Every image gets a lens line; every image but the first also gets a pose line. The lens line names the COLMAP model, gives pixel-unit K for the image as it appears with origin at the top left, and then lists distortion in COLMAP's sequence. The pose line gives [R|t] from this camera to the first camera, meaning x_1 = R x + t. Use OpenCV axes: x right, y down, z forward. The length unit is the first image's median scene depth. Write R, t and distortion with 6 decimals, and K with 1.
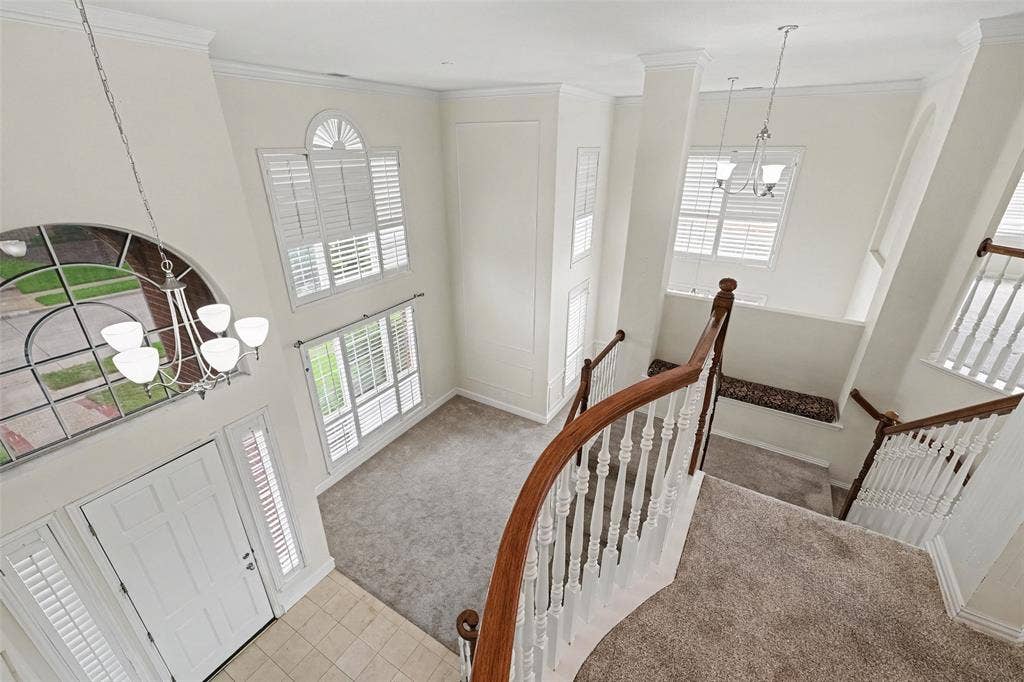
lens RADIAL K [[429.6, 0, 509.8], [0, 429.6, 339.4], [0, 0, 1]] dist [-0.001969, -0.000142]
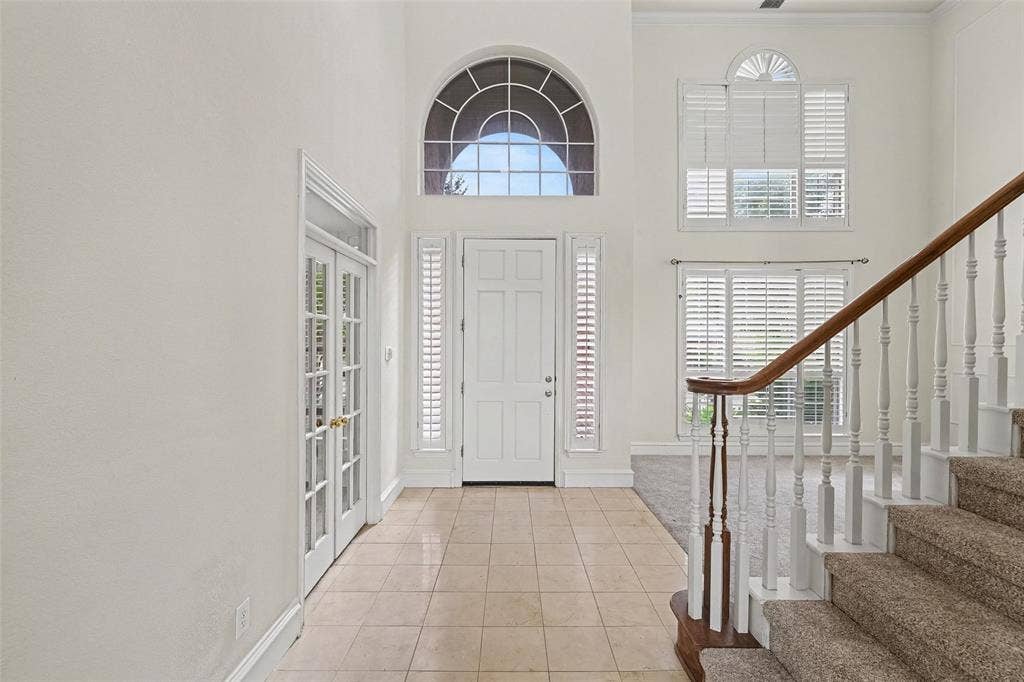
lens RADIAL K [[439.7, 0, 512.0], [0, 439.7, 341.0], [0, 0, 1]] dist [-0.000823, 0.000004]
pose [[0.513098, 0.004355, -0.858319, 0.176130], [-0.355120, 0.911463, -0.207664, 0.531074], [0.781422, 0.411358, 0.469217, 0.332462]]
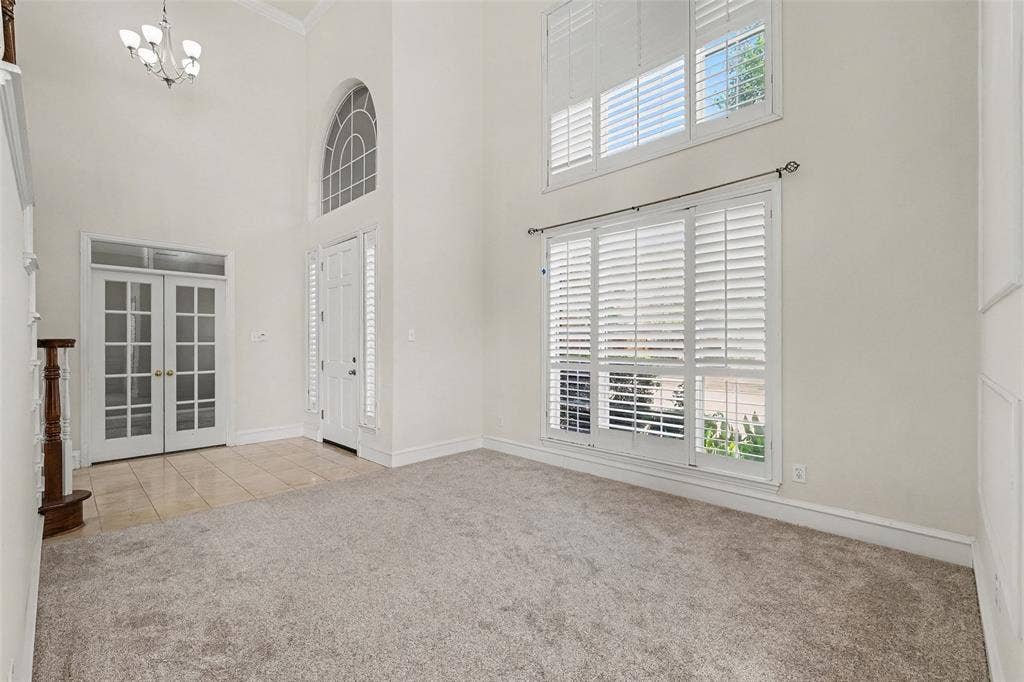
lens RADIAL K [[429.6, 0, 509.8], [0, 429.6, 339.4], [0, 0, 1]] dist [-0.001969, -0.000142]
pose [[-0.217795, -0.007517, -0.975966, 0.326966], [-0.400638, 0.912526, 0.082378, 0.156325], [0.889974, 0.408950, -0.201755, 1.254928]]
